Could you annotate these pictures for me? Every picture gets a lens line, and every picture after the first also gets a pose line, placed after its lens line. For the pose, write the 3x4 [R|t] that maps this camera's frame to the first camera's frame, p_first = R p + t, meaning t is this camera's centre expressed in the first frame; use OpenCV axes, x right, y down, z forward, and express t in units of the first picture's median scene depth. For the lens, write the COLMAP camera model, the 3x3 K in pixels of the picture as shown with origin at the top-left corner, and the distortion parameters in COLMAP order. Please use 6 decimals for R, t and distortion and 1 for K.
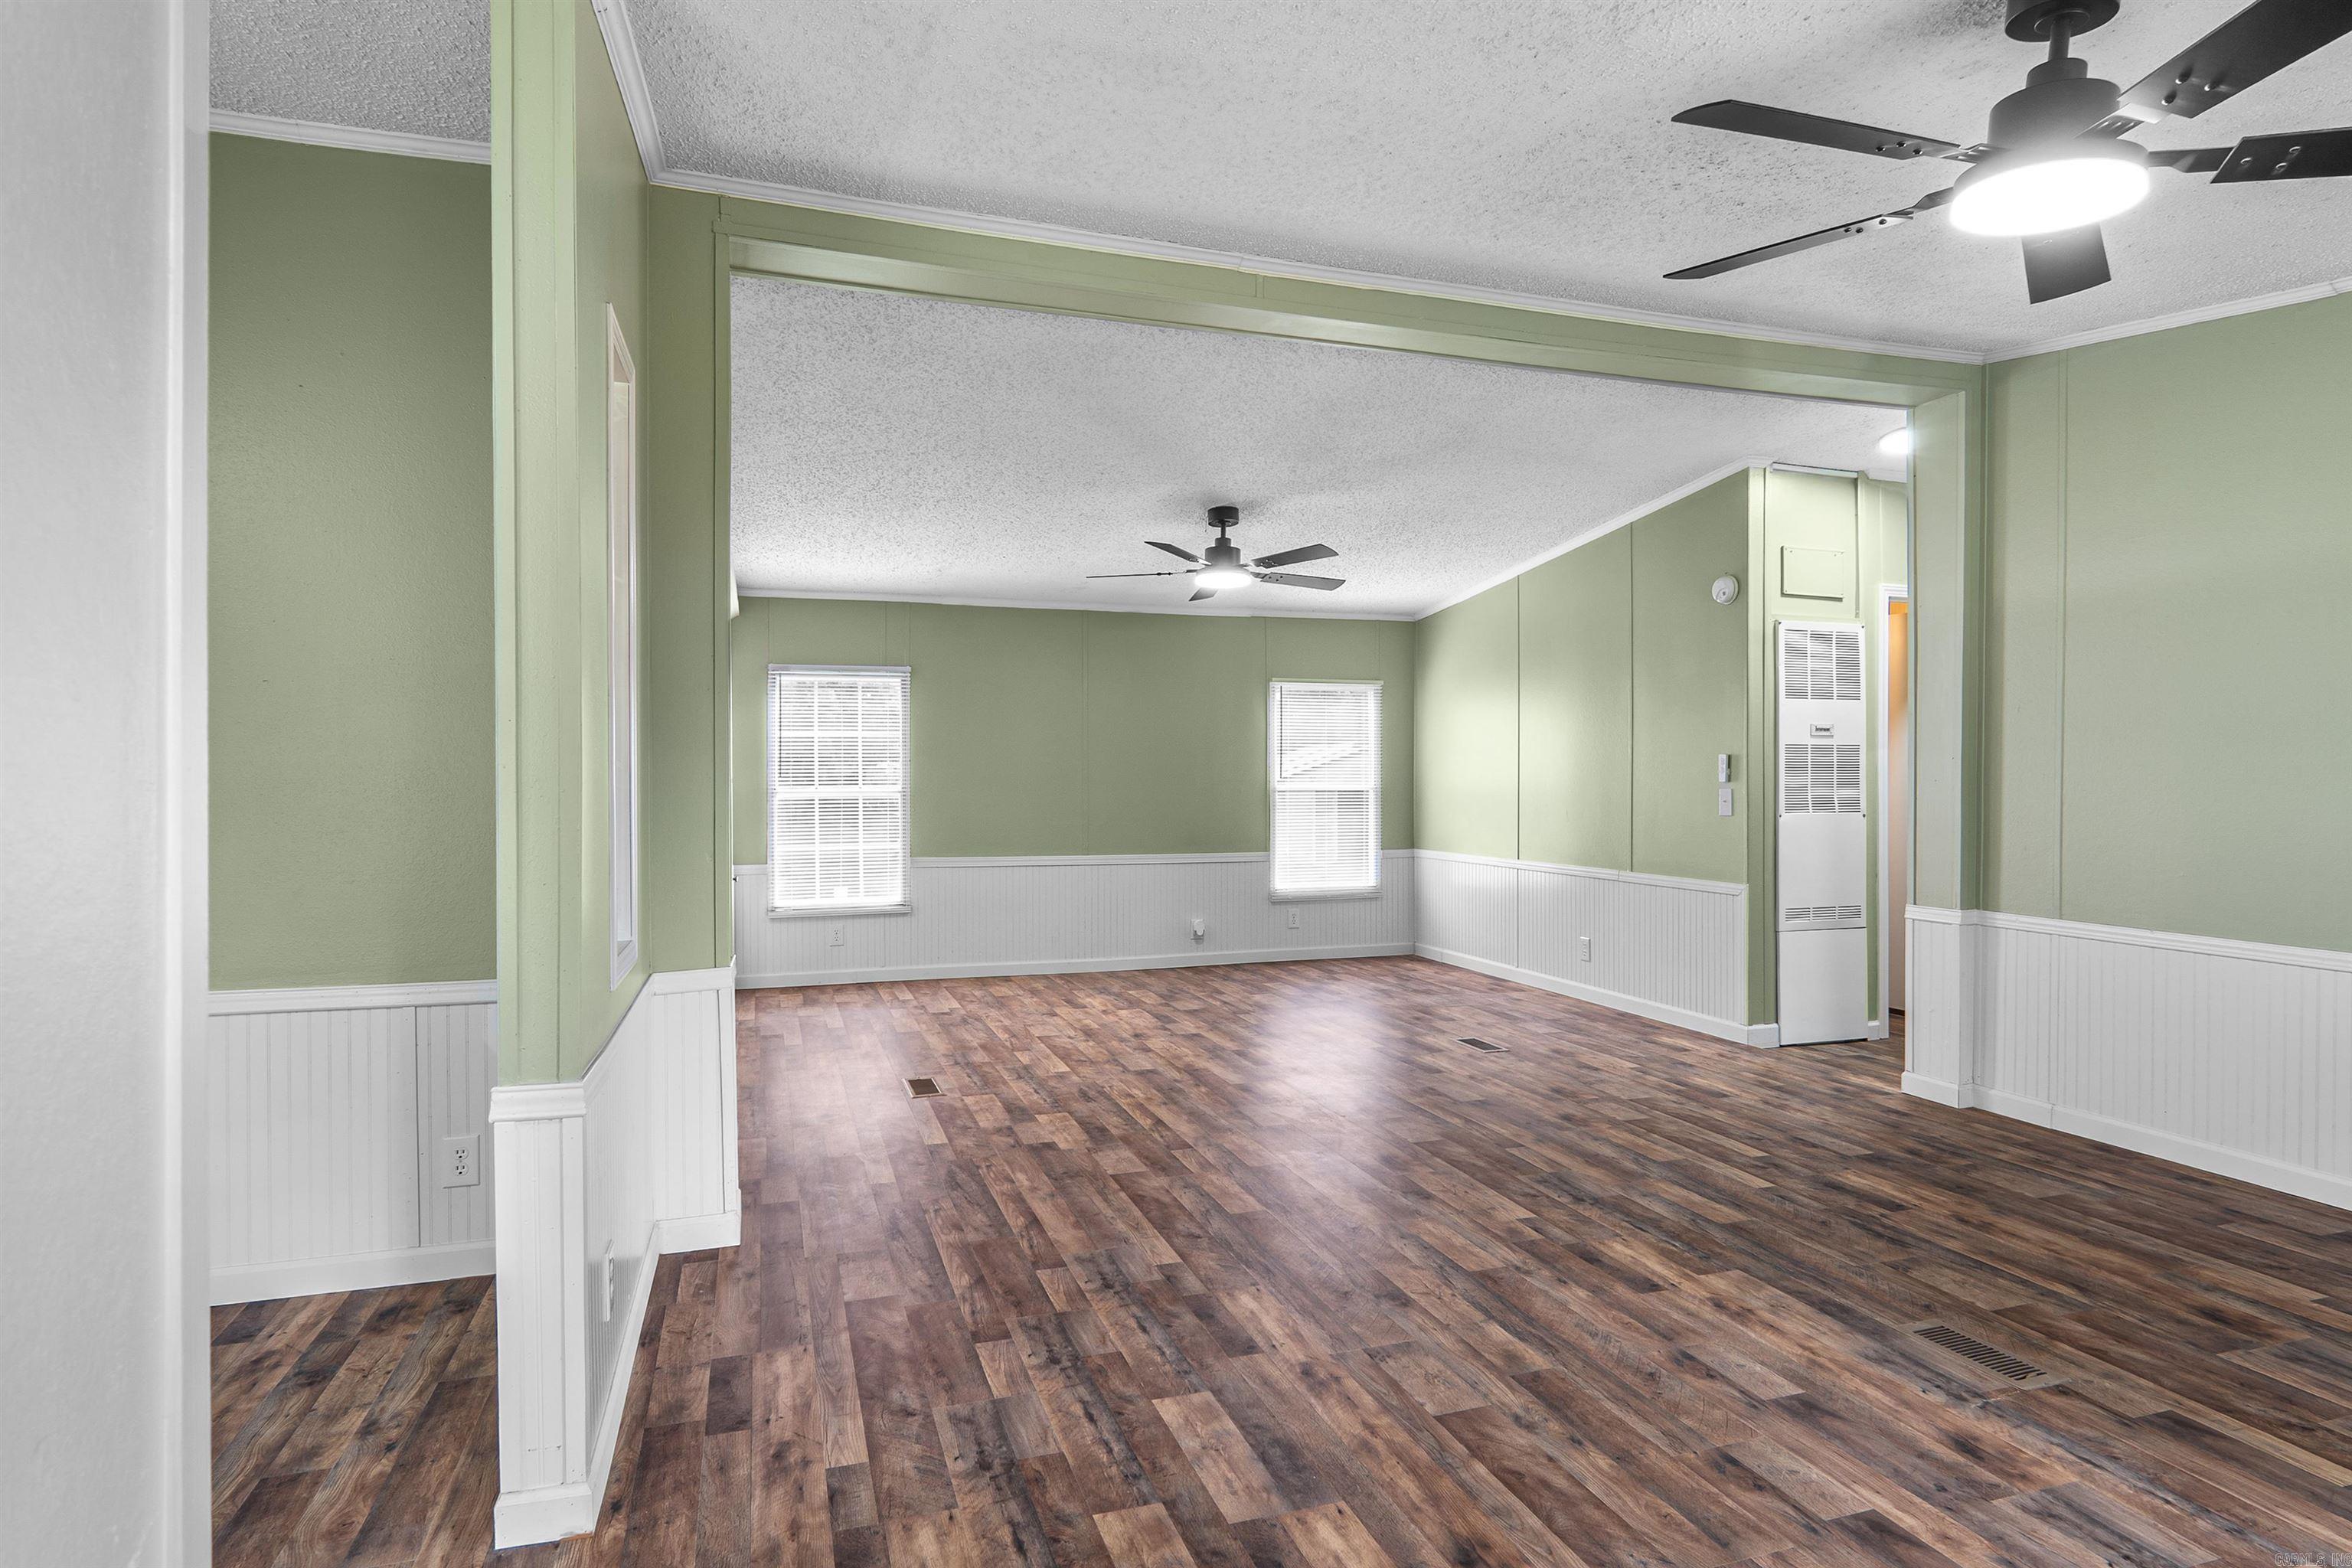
lens RADIAL K [[1271.1, 0, 1184.9], [0, 1271.1, 781.3], [0, 0, 1]] dist [-0.010929, 0.008167]
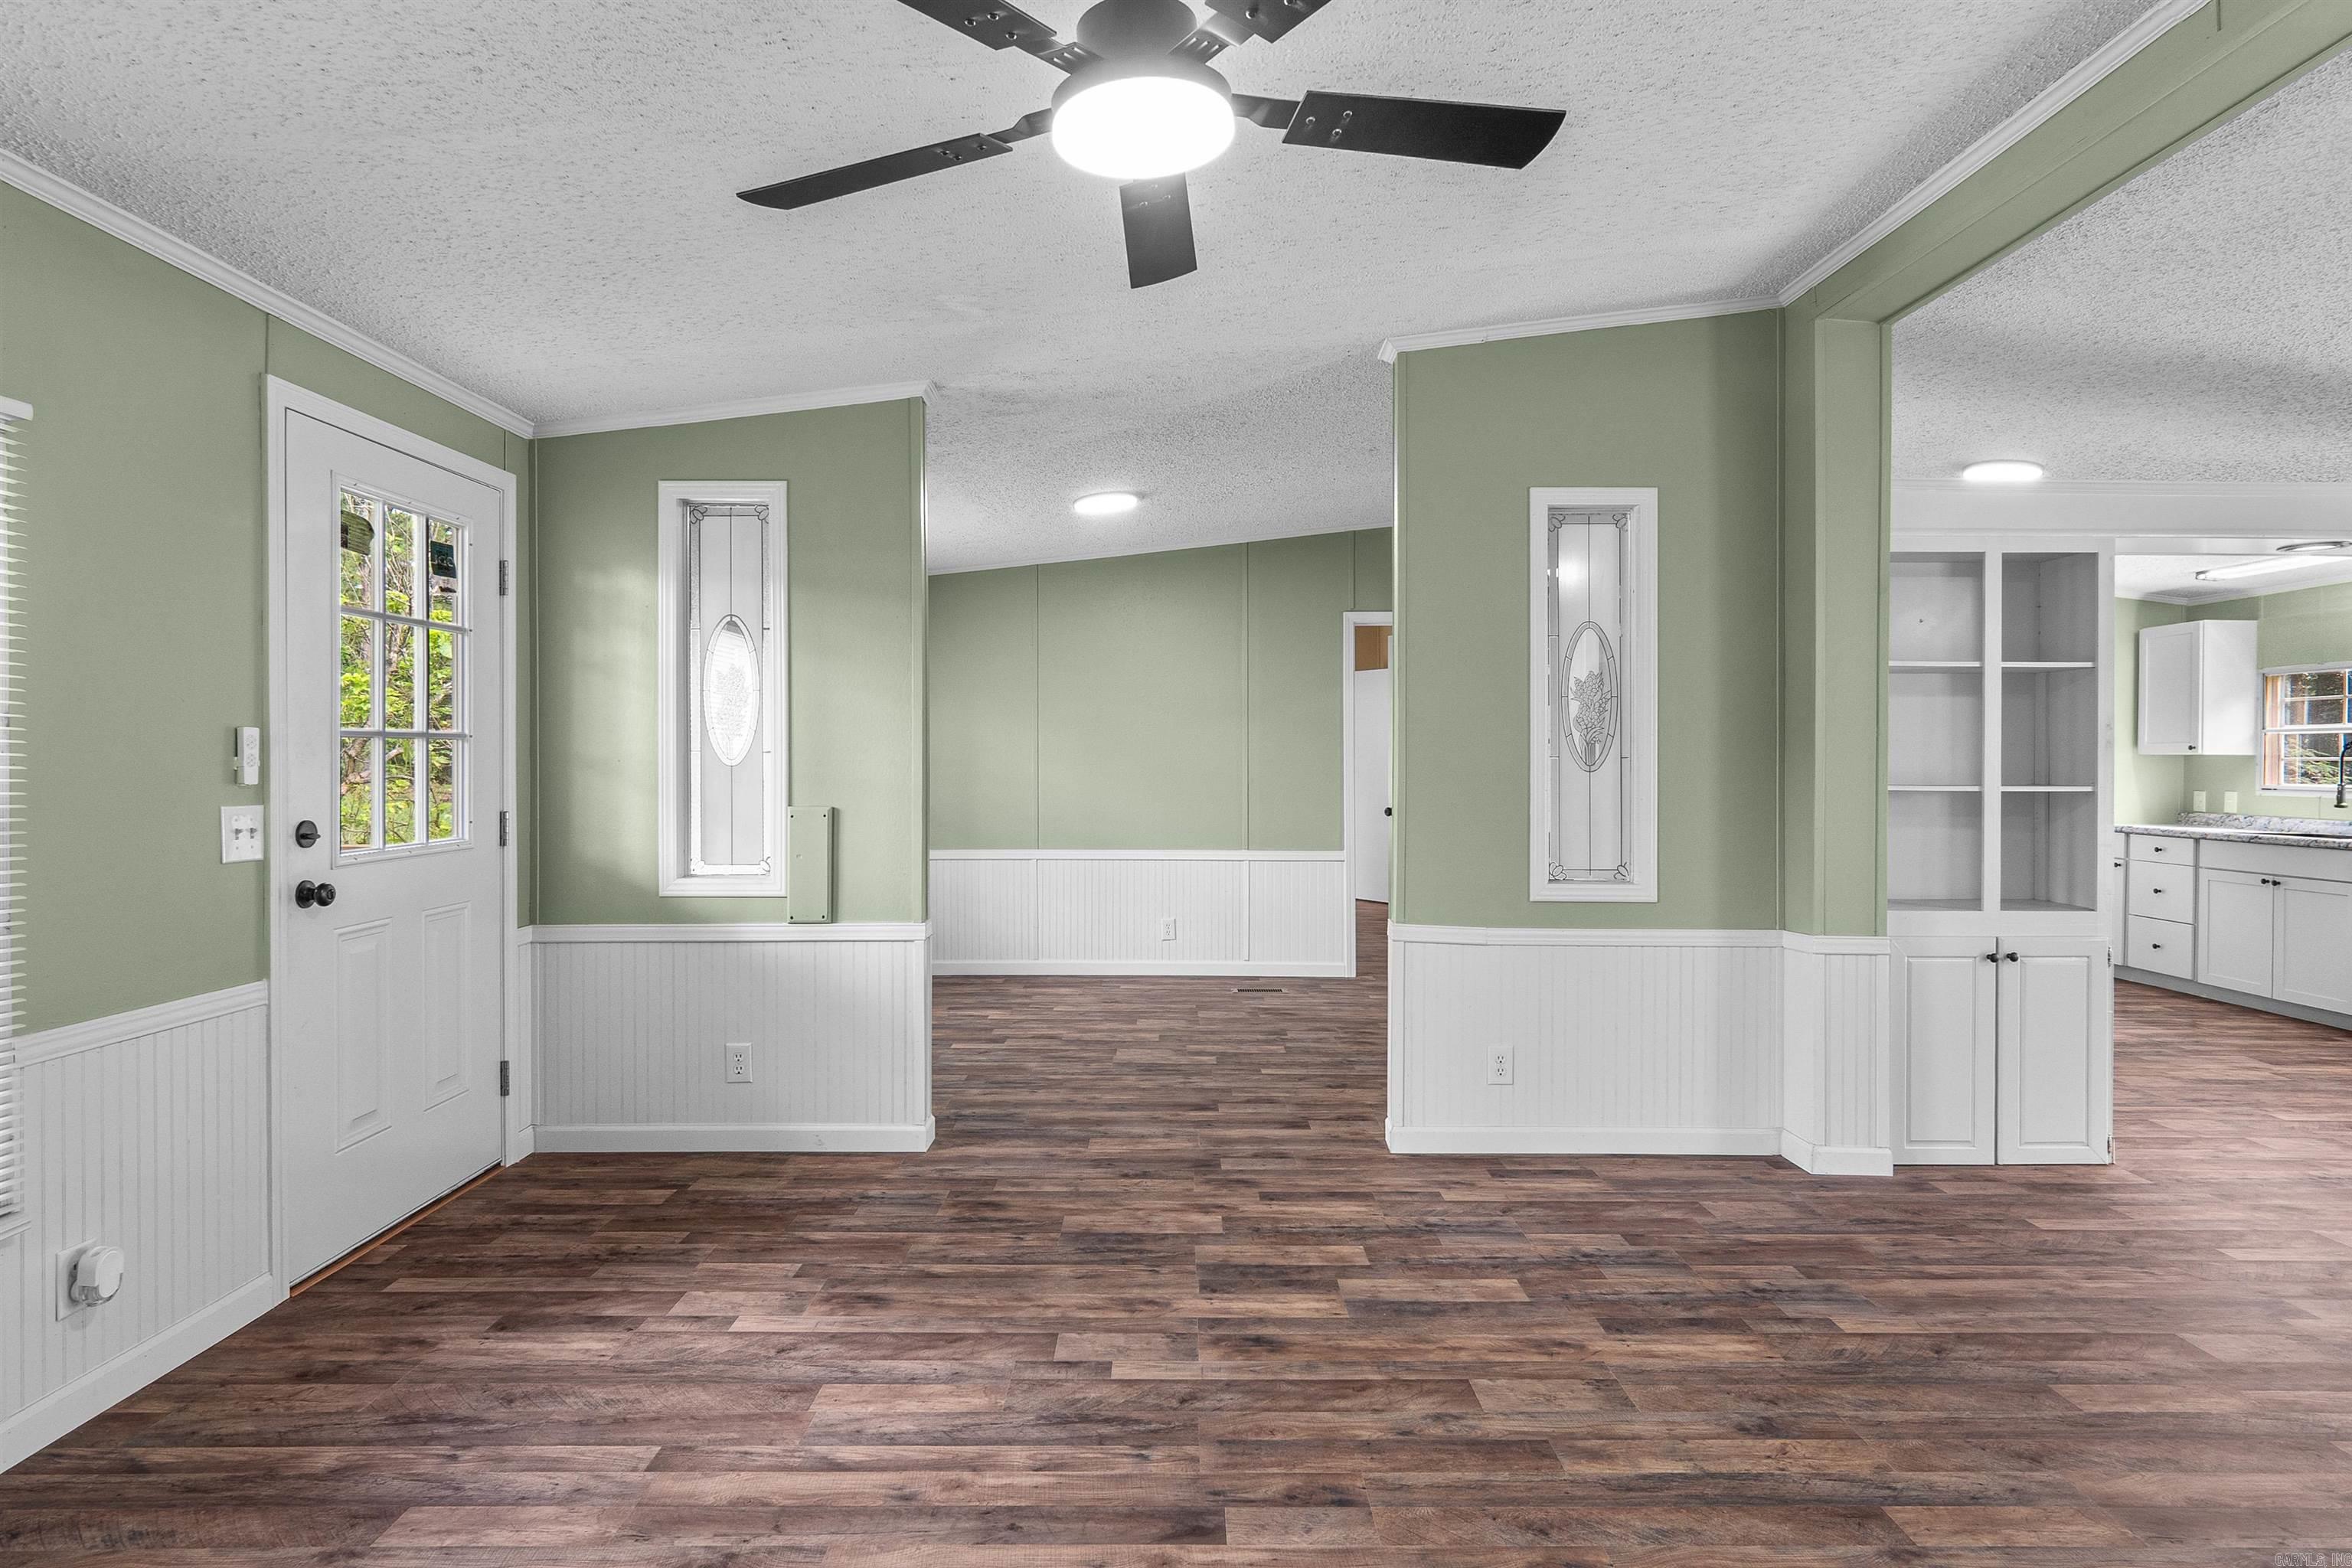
lens RADIAL K [[1245.9, 0, 1182.8], [0, 1245.9, 763.5], [0, 0, 1]] dist [-0.012666, 0.008286]
pose [[-0.310230, -0.002556, -0.950658, 0.748107], [-0.013632, 0.999906, 0.001761, -0.006504], [0.950564, 0.013506, -0.310236, 0.648851]]
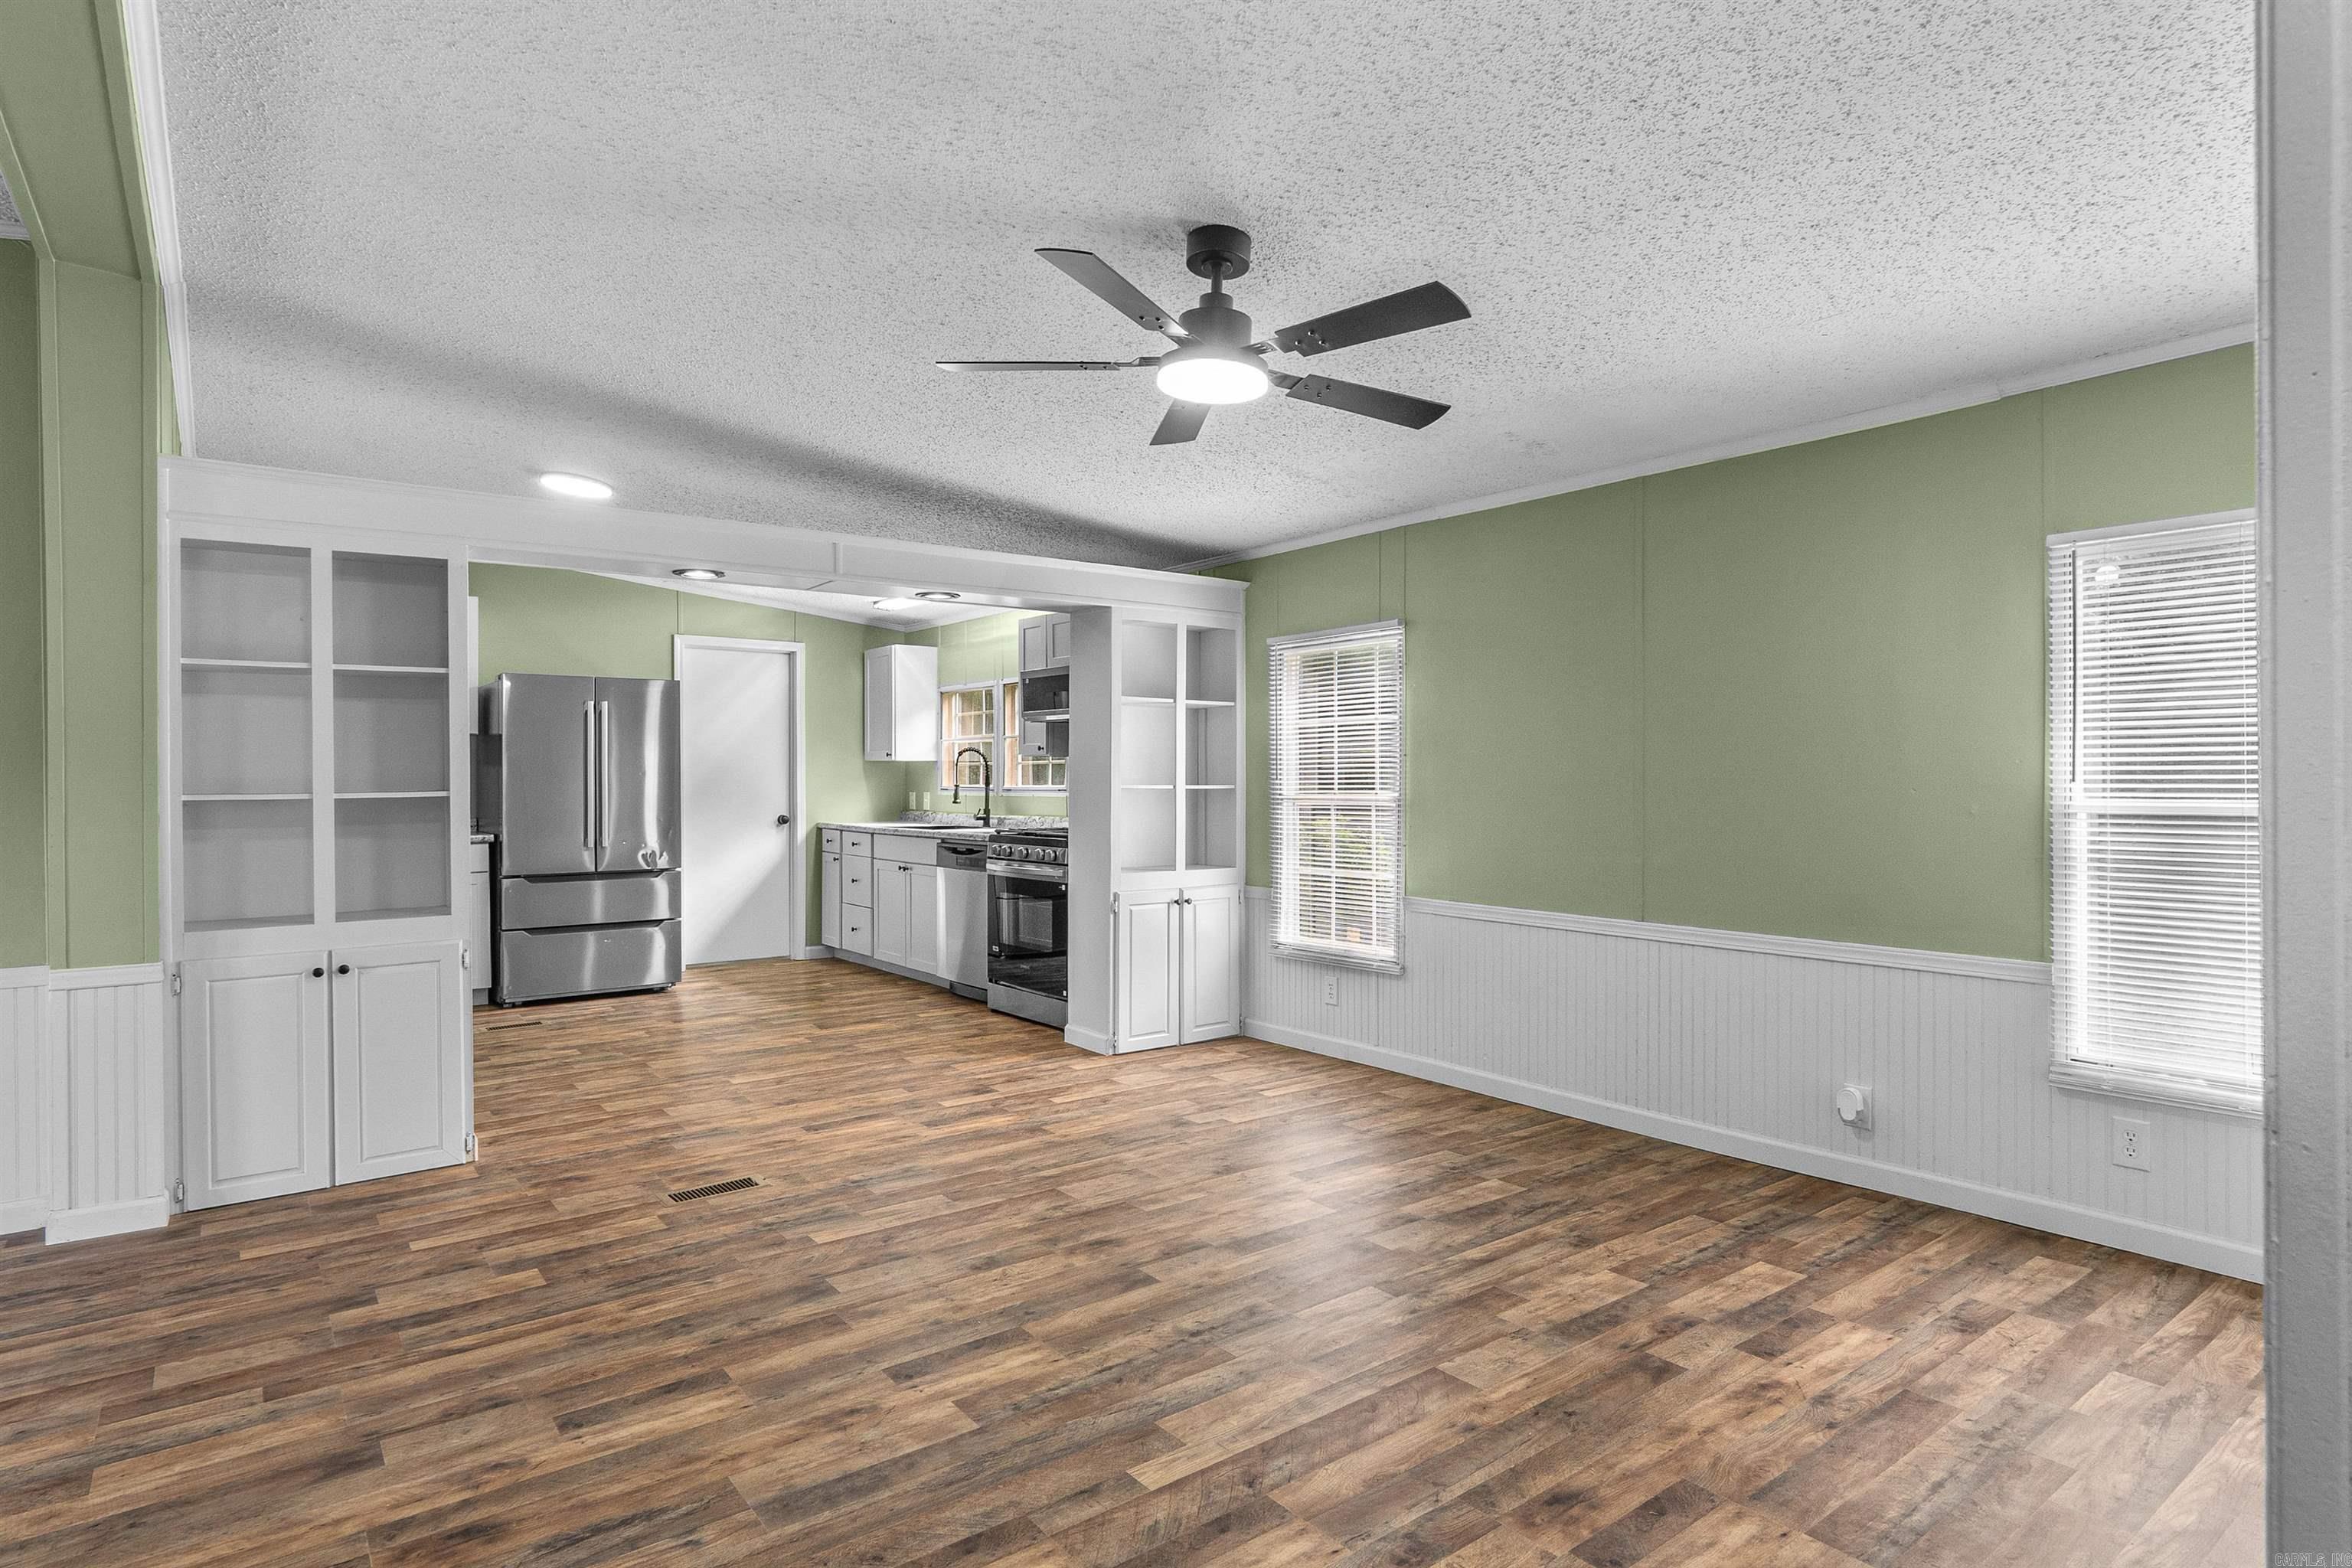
lens RADIAL K [[1251.7, 0, 1176.0], [0, 1251.7, 784.0], [0, 0, 1]] dist [-0.000904, 0.000304]
pose [[0.325765, 0.004719, -0.945439, 0.722678], [-0.000150, 0.999988, 0.004939, -0.007451], [0.945451, -0.001467, 0.325762, 1.243443]]
